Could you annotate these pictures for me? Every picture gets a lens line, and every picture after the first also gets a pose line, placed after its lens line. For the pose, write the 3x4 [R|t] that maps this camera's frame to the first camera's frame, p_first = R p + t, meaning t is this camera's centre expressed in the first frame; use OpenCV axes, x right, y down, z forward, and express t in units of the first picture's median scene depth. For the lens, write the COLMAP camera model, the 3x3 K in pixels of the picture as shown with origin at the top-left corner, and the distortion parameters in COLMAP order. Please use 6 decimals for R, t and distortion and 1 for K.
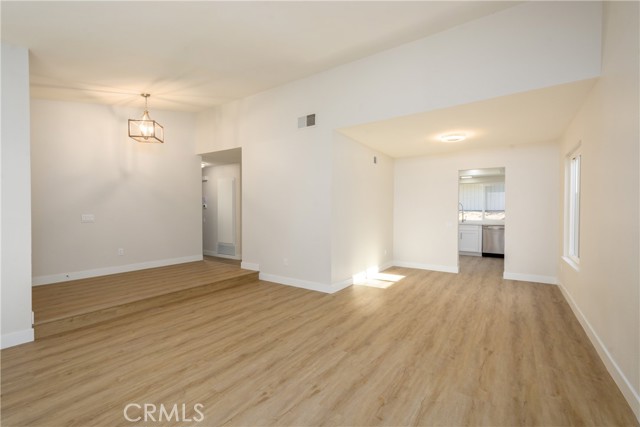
lens RADIAL K [[281.8, 0, 326.1], [0, 281.8, 217.6], [0, 0, 1]] dist [0.021115, -0.008881]
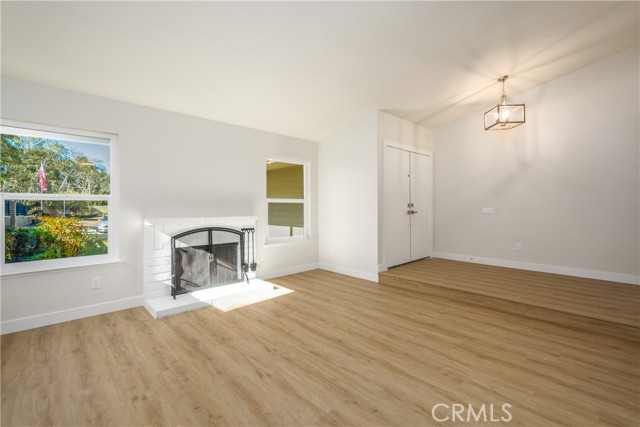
lens RADIAL K [[285.8, 0, 318.0], [0, 285.8, 213.7], [0, 0, 1]] dist [0.018395, -0.009873]
pose [[-0.226943, 0.029712, -0.973455, 0.674009], [-0.019982, 0.999182, 0.035156, -0.022128], [0.973703, 0.027430, -0.226164, 1.024007]]
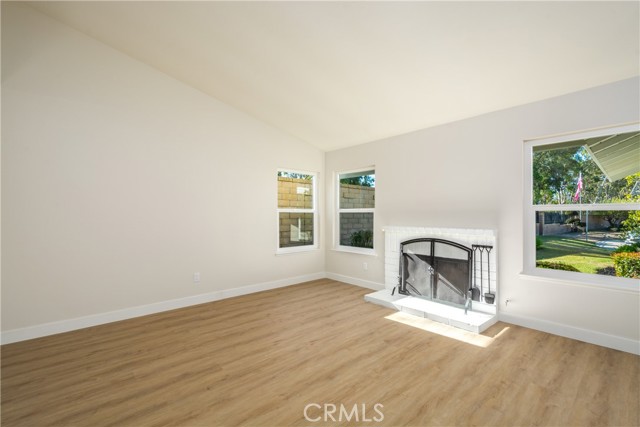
lens RADIAL K [[285.8, 0, 318.0], [0, 285.8, 213.7], [0, 0, 1]] dist [0.018395, -0.009873]
pose [[-0.965562, -0.000631, 0.260171, -0.433123], [0.003838, 0.999854, 0.016670, -0.035810], [-0.260144, 0.017095, -0.965419, 1.659391]]
